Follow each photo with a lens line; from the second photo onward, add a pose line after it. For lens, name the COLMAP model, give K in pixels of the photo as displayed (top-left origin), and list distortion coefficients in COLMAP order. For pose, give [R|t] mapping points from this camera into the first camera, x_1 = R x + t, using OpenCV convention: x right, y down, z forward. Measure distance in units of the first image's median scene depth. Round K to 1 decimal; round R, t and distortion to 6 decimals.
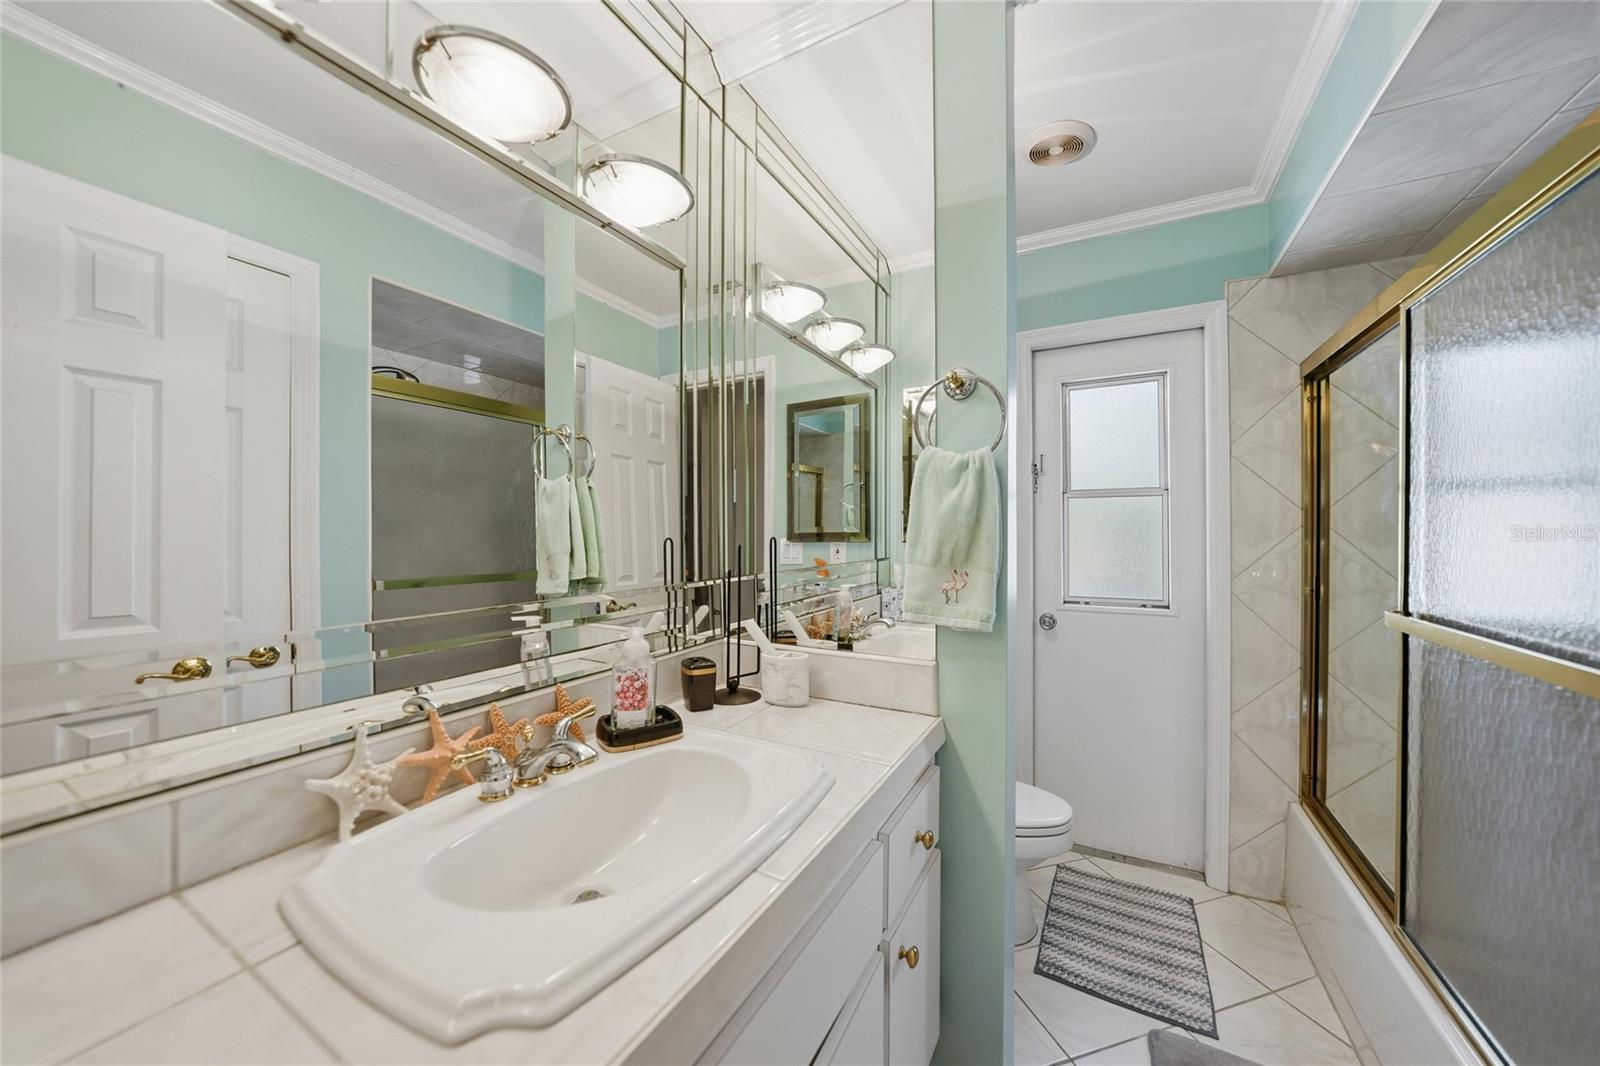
lens RADIAL K [[564.6, 0, 806.2], [0, 564.6, 530.4], [0, 0, 1]] dist [-0.014123, 0.000432]
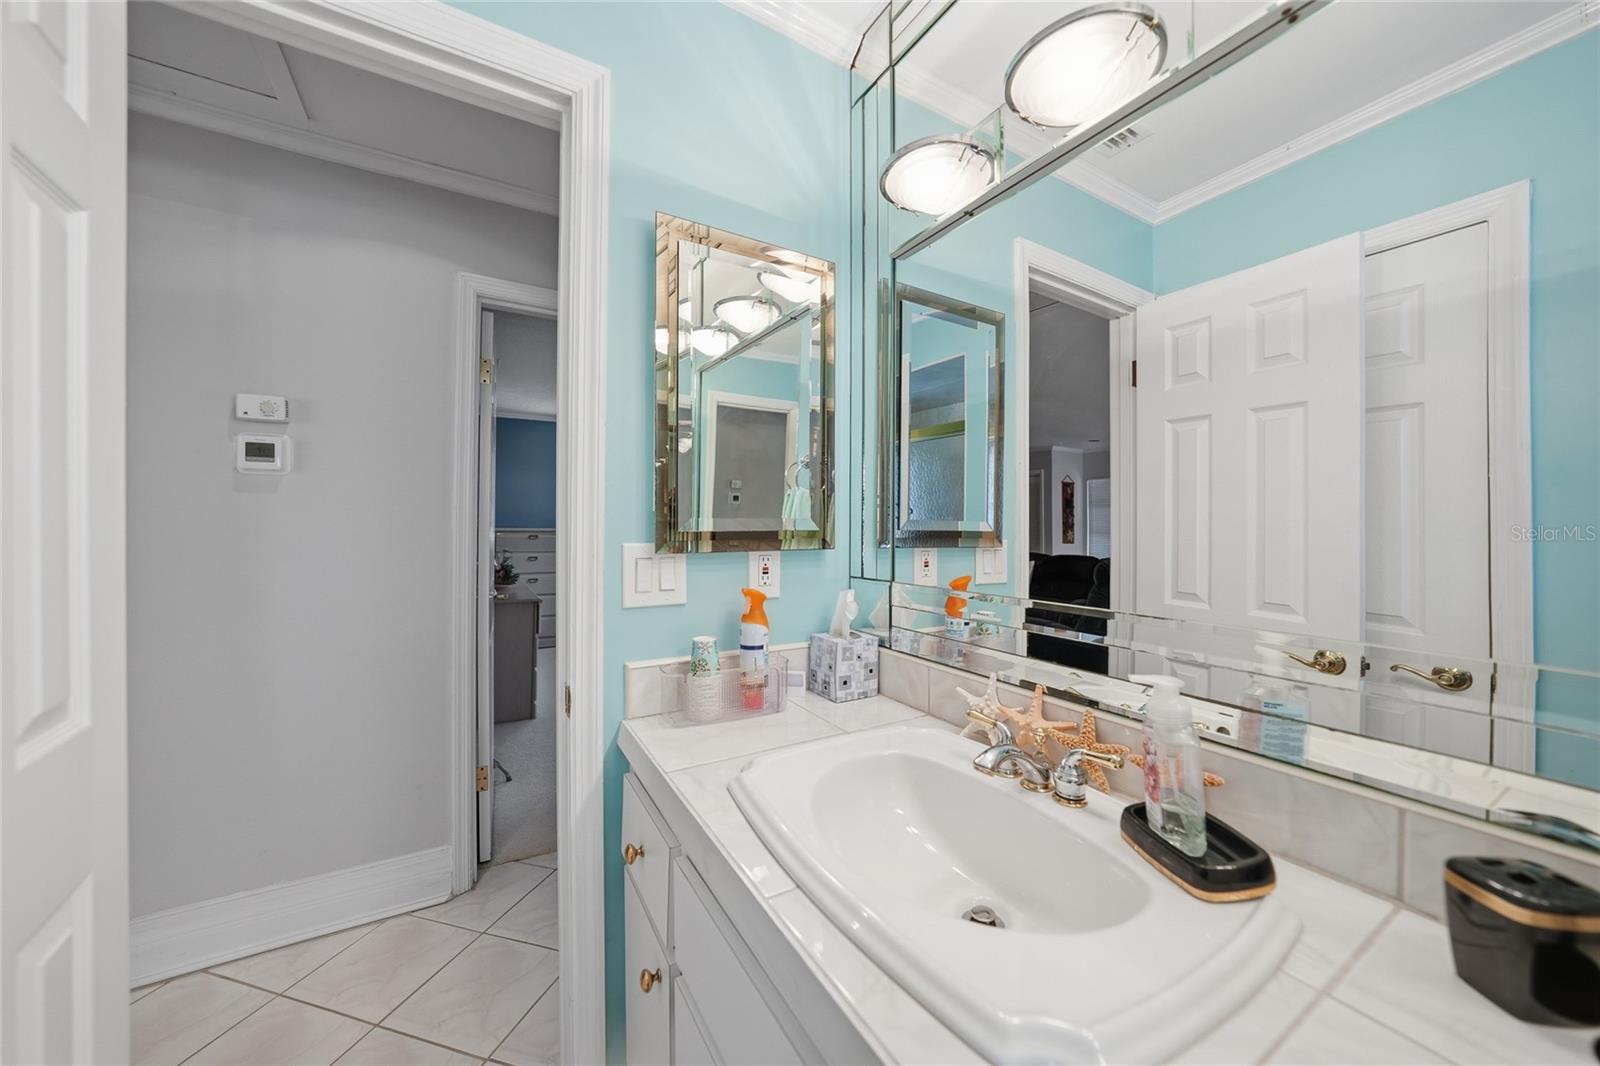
lens RADIAL K [[564.6, 0, 806.2], [0, 564.6, 530.4], [0, 0, 1]] dist [-0.014123, 0.000432]
pose [[-0.504097, -0.003252, -0.863641, 0.450130], [-0.007000, 0.999975, 0.000321, 0.004640], [0.863619, 0.006207, -0.504107, 0.919868]]
